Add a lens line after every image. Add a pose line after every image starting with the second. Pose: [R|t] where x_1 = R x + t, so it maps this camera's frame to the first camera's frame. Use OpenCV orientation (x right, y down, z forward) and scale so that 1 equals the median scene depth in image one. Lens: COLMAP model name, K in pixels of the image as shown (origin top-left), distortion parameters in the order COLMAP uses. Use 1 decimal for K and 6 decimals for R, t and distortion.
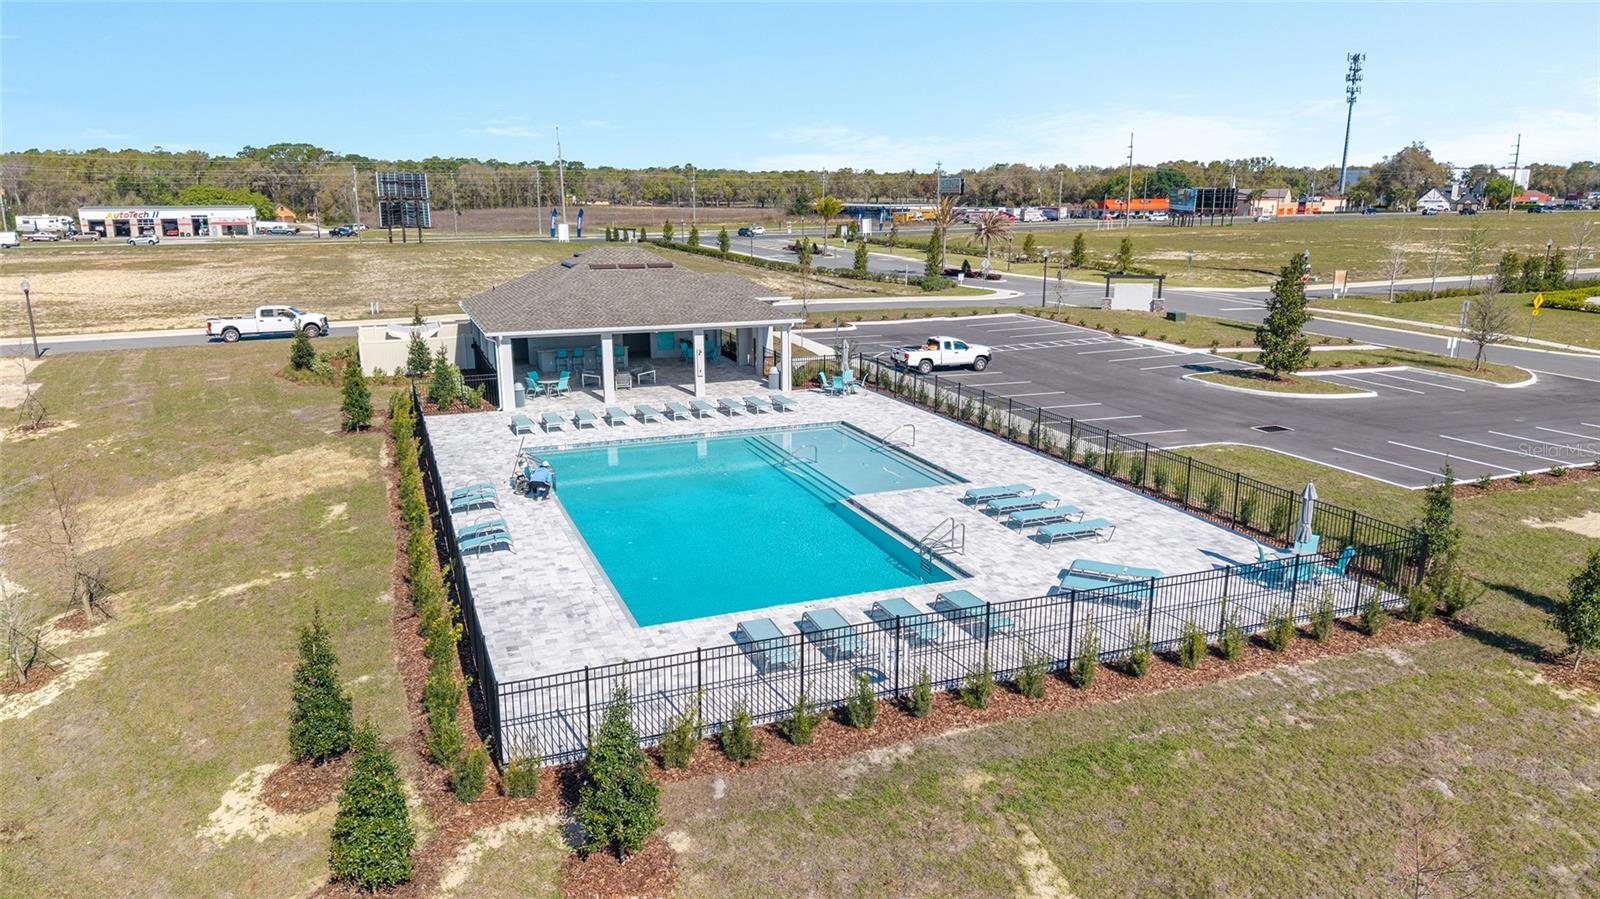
lens RADIAL K [[1071.6, 0, 800.0], [0, 1071.6, 449.5], [0, 0, 1]] dist [0.048670, -0.062184]
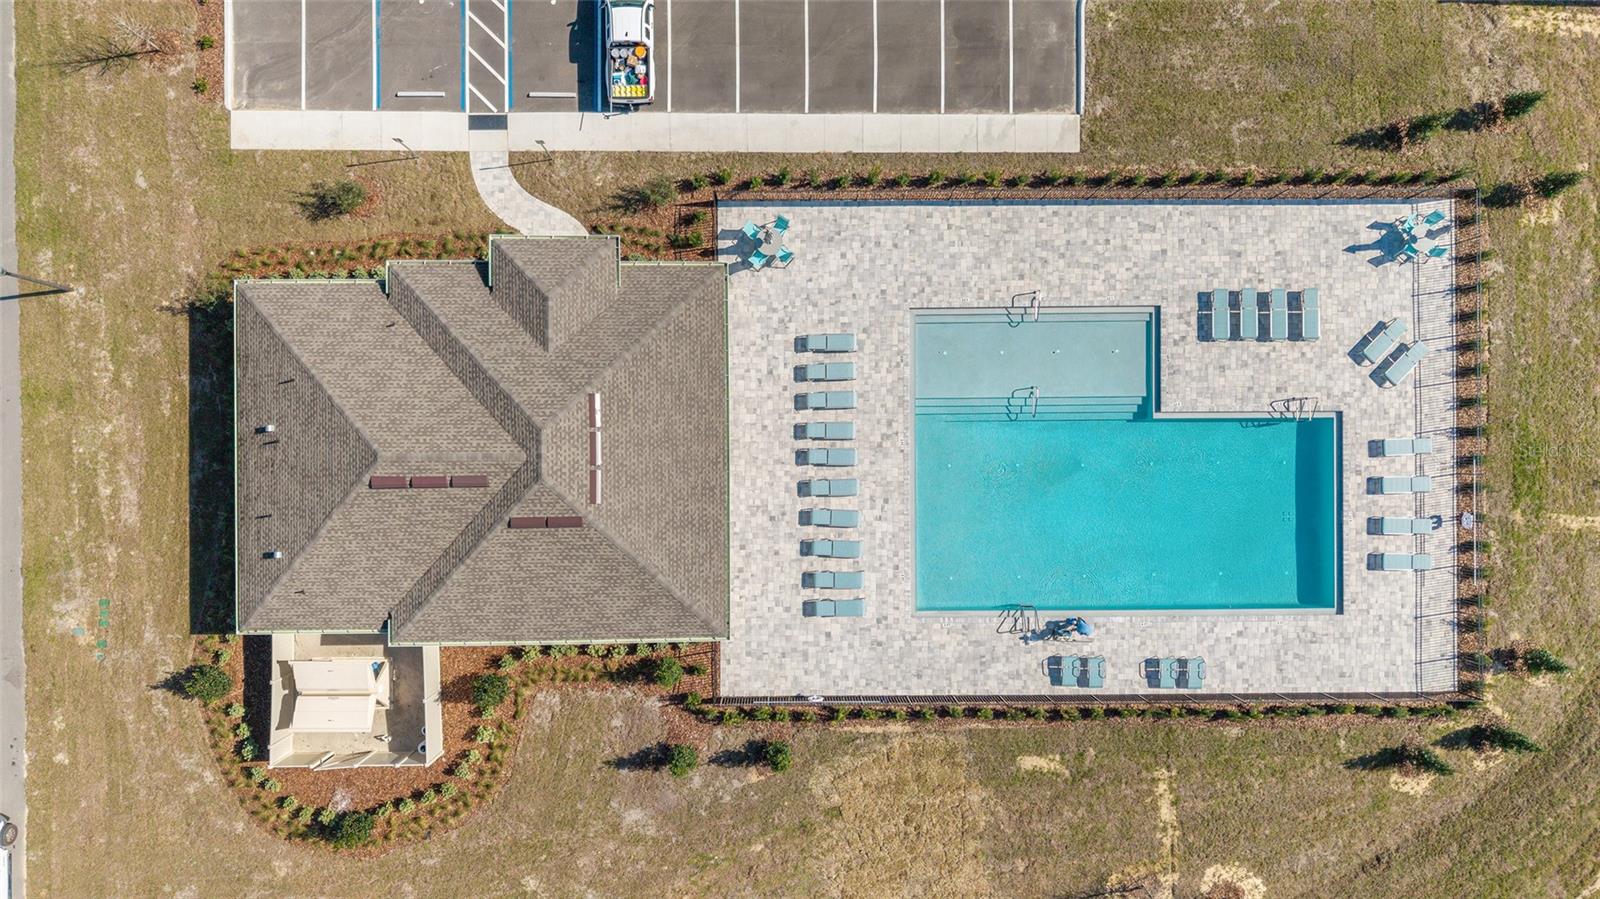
lens RADIAL K [[1071.6, 0, 800.0], [0, 1071.6, 449.5], [0, 0, 1]] dist [0.048670, -0.062184]
pose [[0.361194, -0.932474, 0.005532, -0.093992], [0.200816, 0.083577, 0.976057, -0.756036], [-0.910611, -0.351435, 0.217443, 0.609937]]
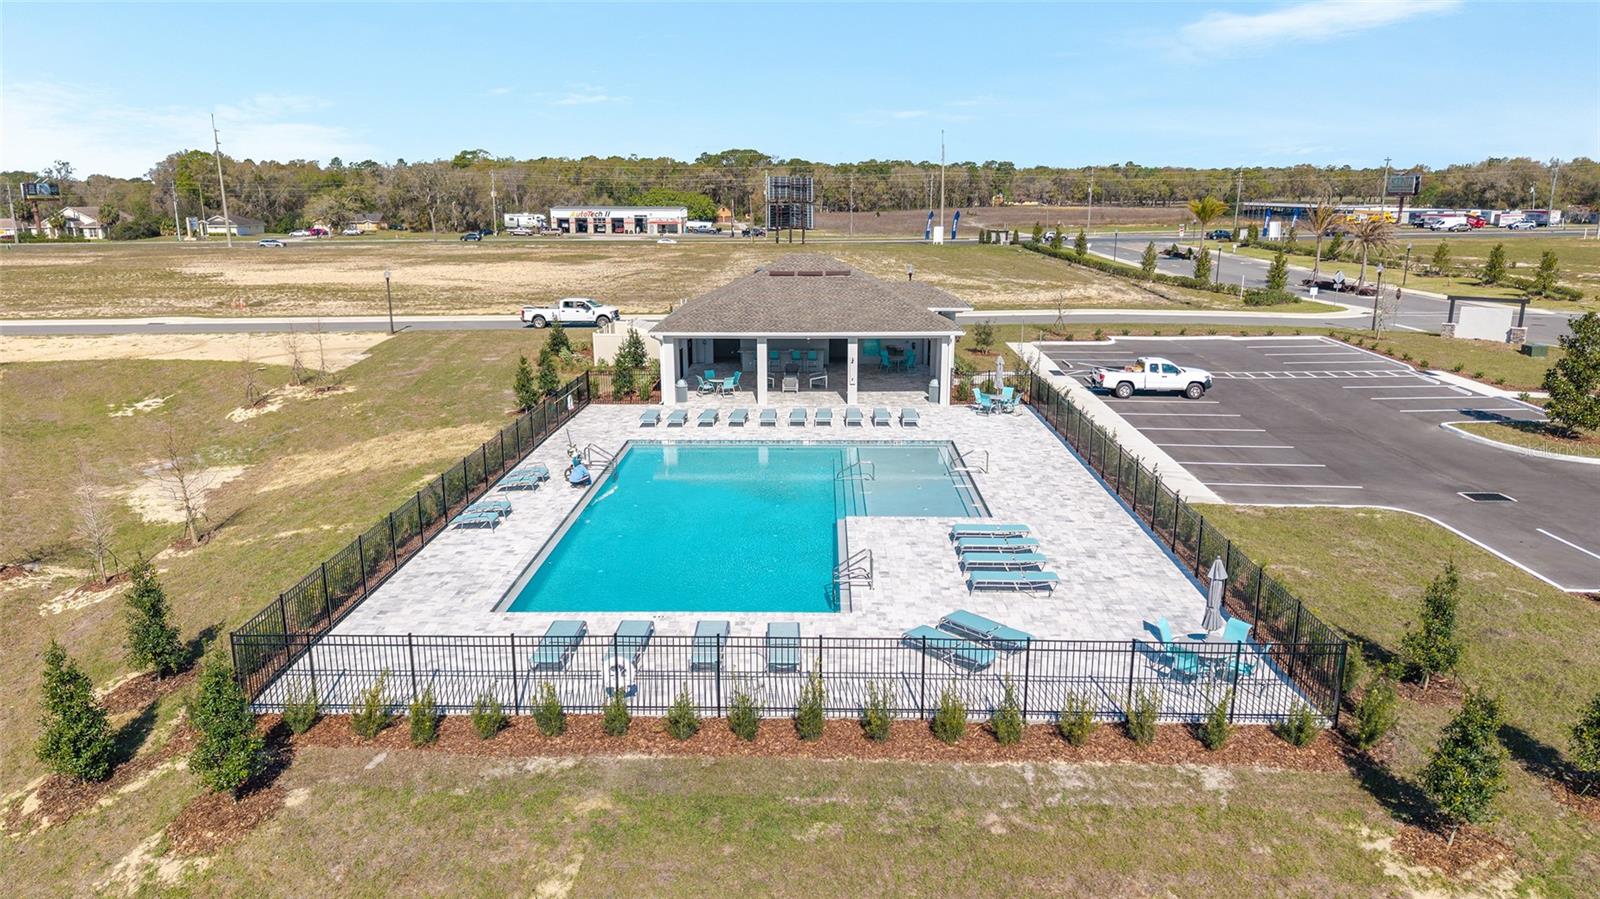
lens RADIAL K [[1071.6, 0, 800.0], [0, 1071.6, 449.5], [0, 0, 1]] dist [0.048670, -0.062184]
pose [[0.921629, 0.090273, -0.377427, 0.206414], [-0.090085, 0.995768, 0.018190, -0.017730], [0.377472, 0.017236, 0.925860, 0.040149]]
